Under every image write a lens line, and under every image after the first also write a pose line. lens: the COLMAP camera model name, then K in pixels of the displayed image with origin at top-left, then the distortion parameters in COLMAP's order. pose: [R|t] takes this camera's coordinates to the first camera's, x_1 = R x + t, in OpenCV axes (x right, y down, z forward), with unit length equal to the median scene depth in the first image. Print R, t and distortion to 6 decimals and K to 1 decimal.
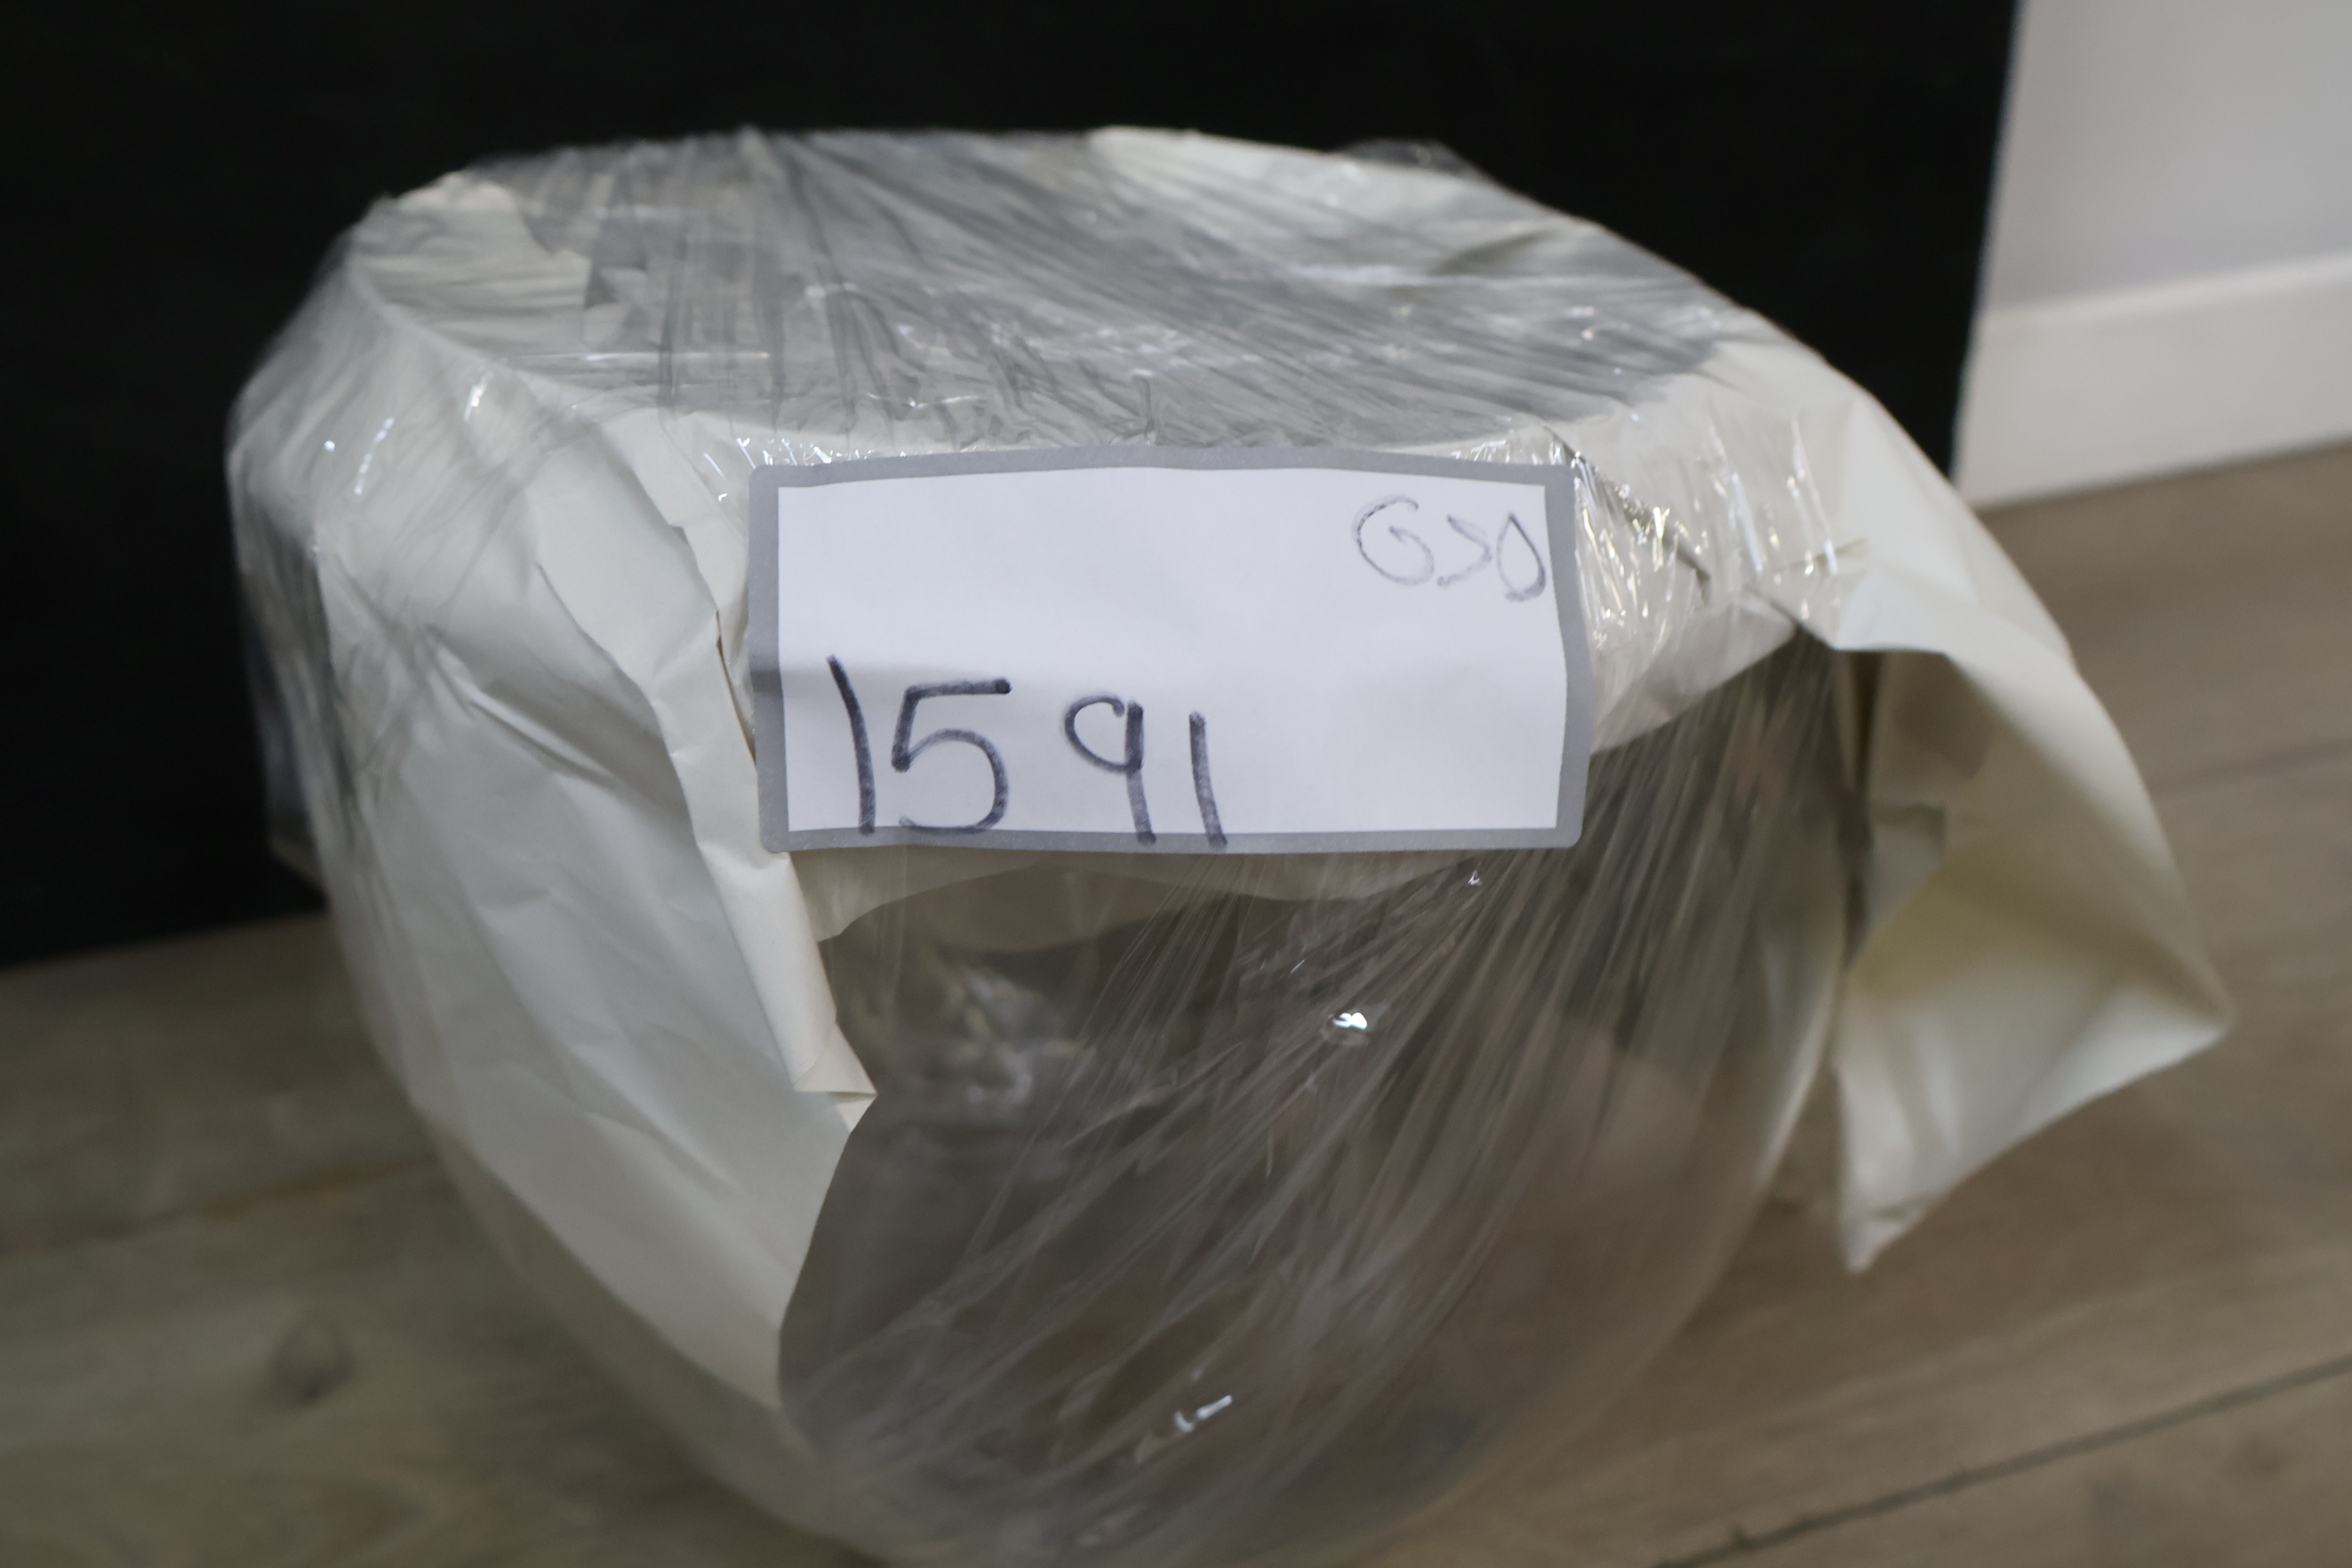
lens RADIAL K [[2357.2, 0, 1173.3], [0, 2357.2, 782.8], [0, 0, 1]] dist [0.004272, 0.000000]
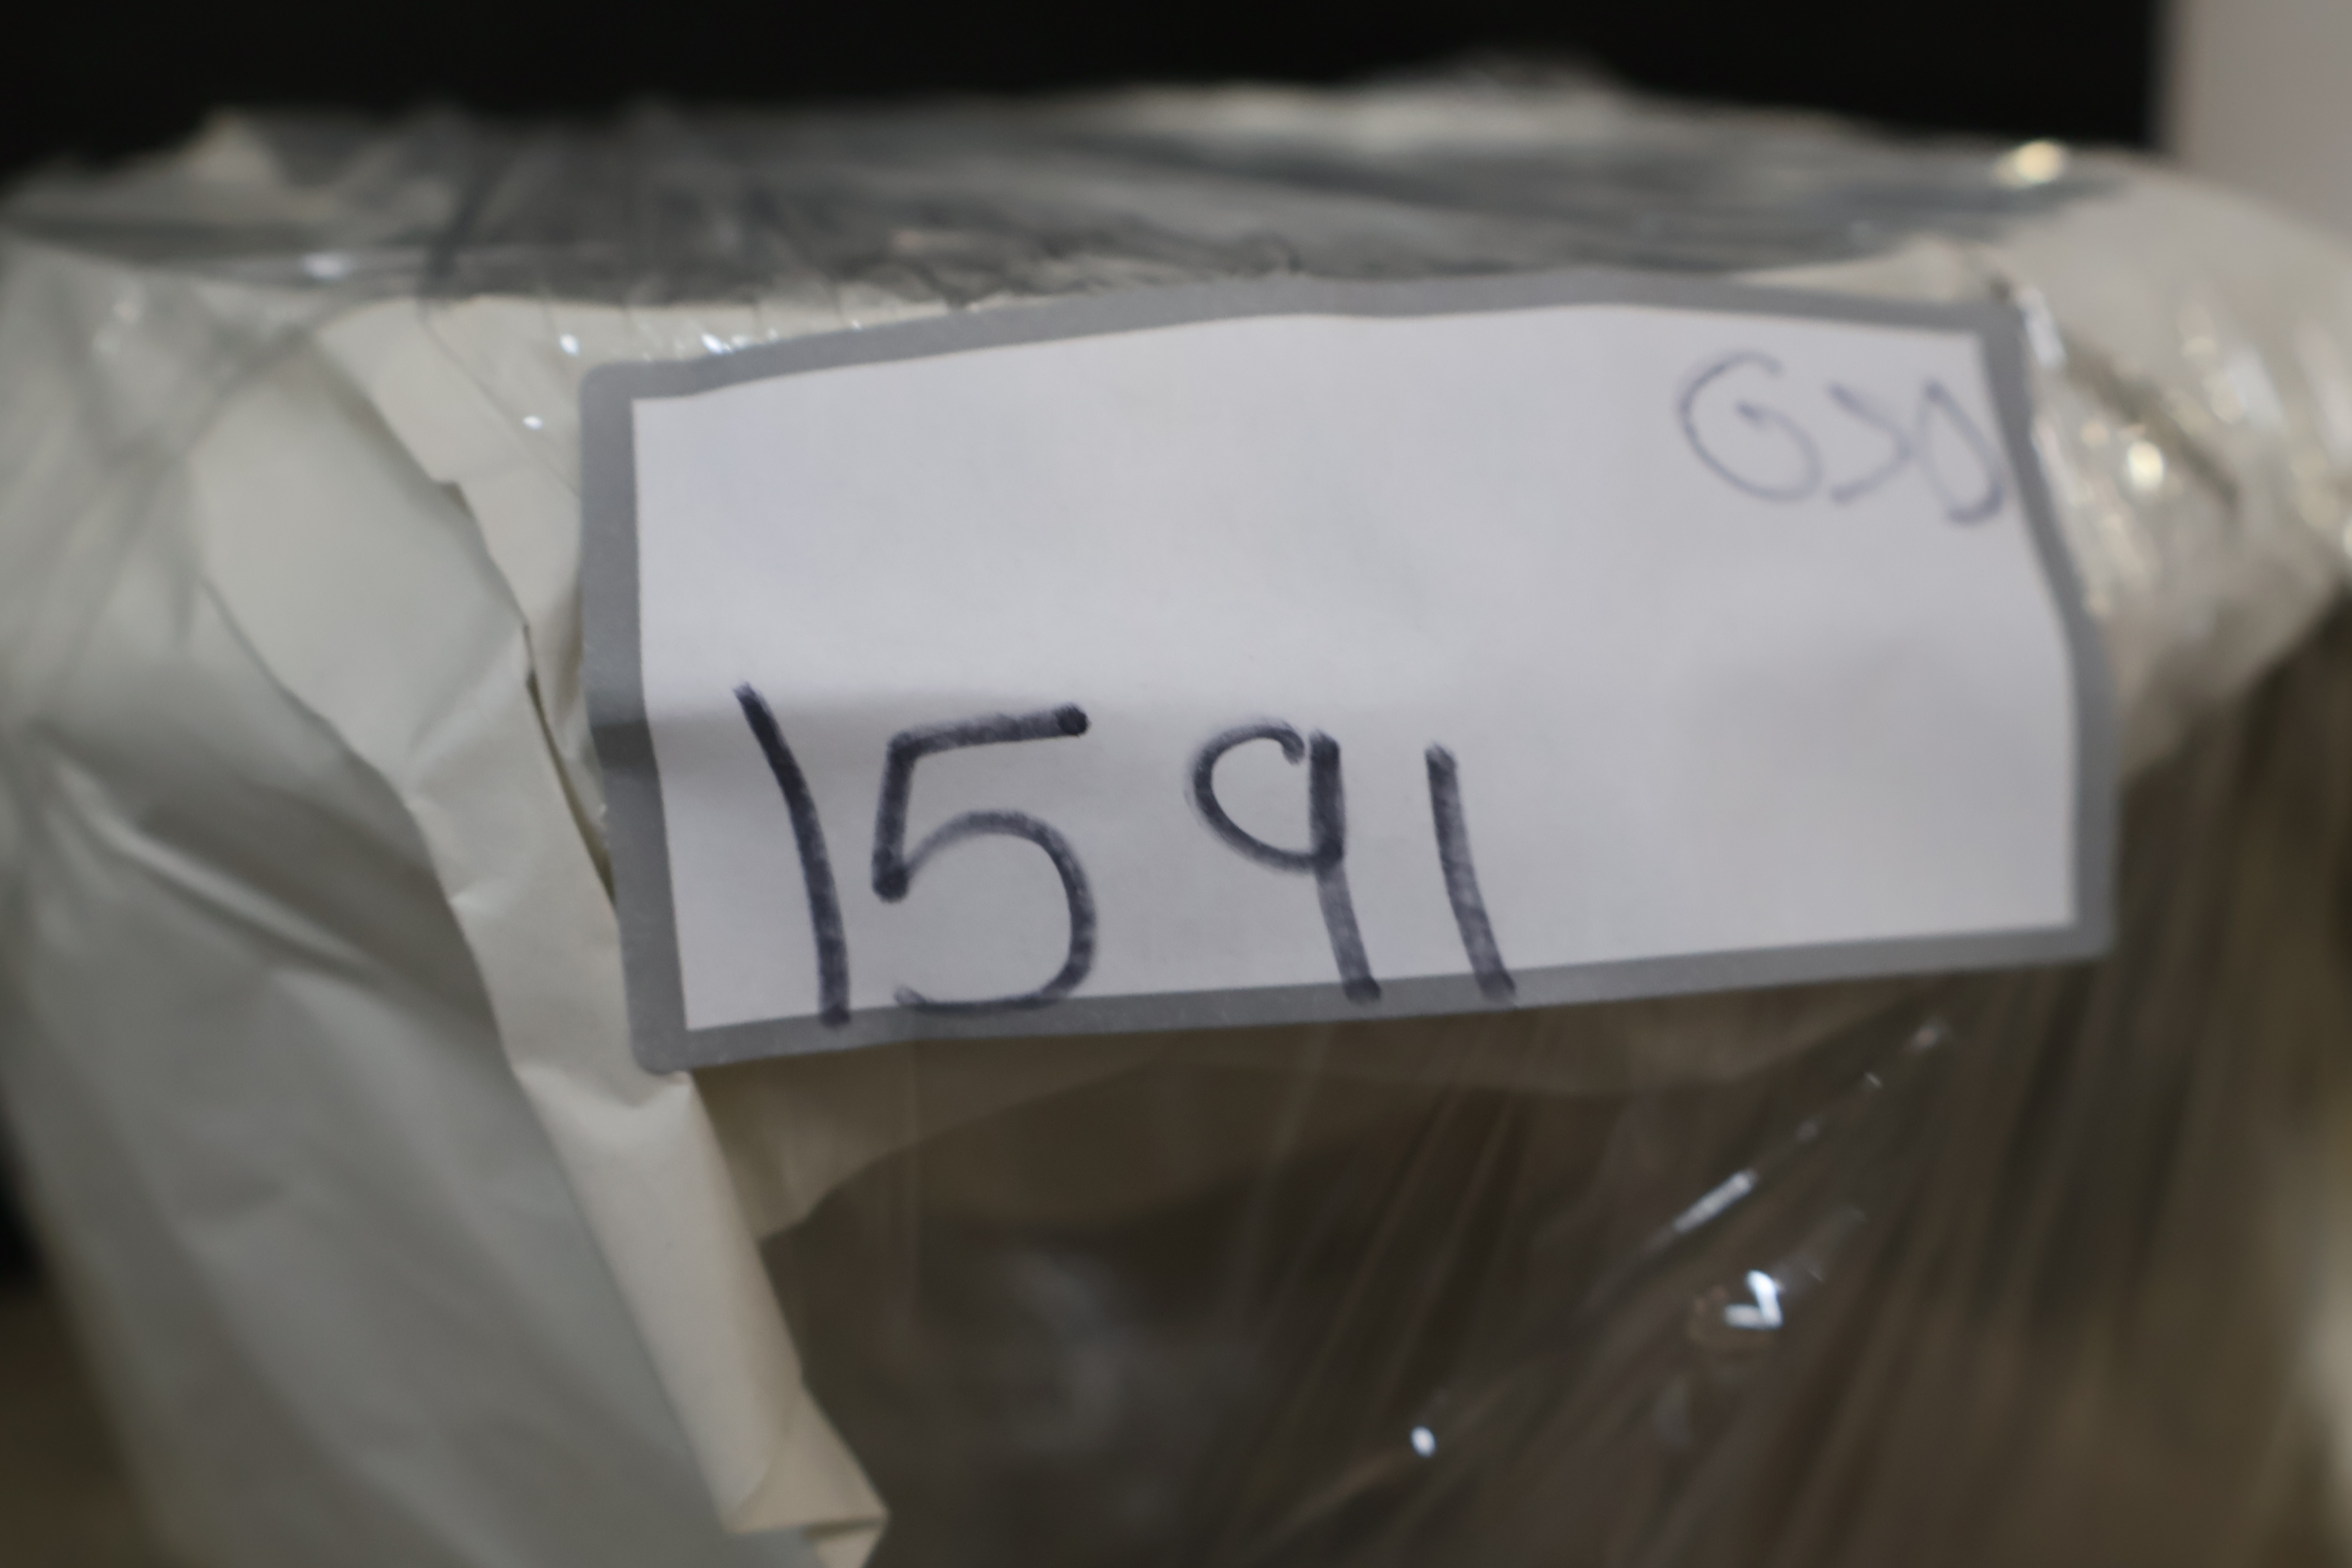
lens RADIAL K [[2357.2, 0, 1178.7], [0, 2357.2, 788.1], [0, 0, 1]] dist [0.004272, 0.000000]
pose [[0.996899, -0.078371, 0.007098, -0.052503], [0.078685, 0.991575, -0.102894, 0.029439], [0.001026, 0.103133, 0.994667, 0.466232]]
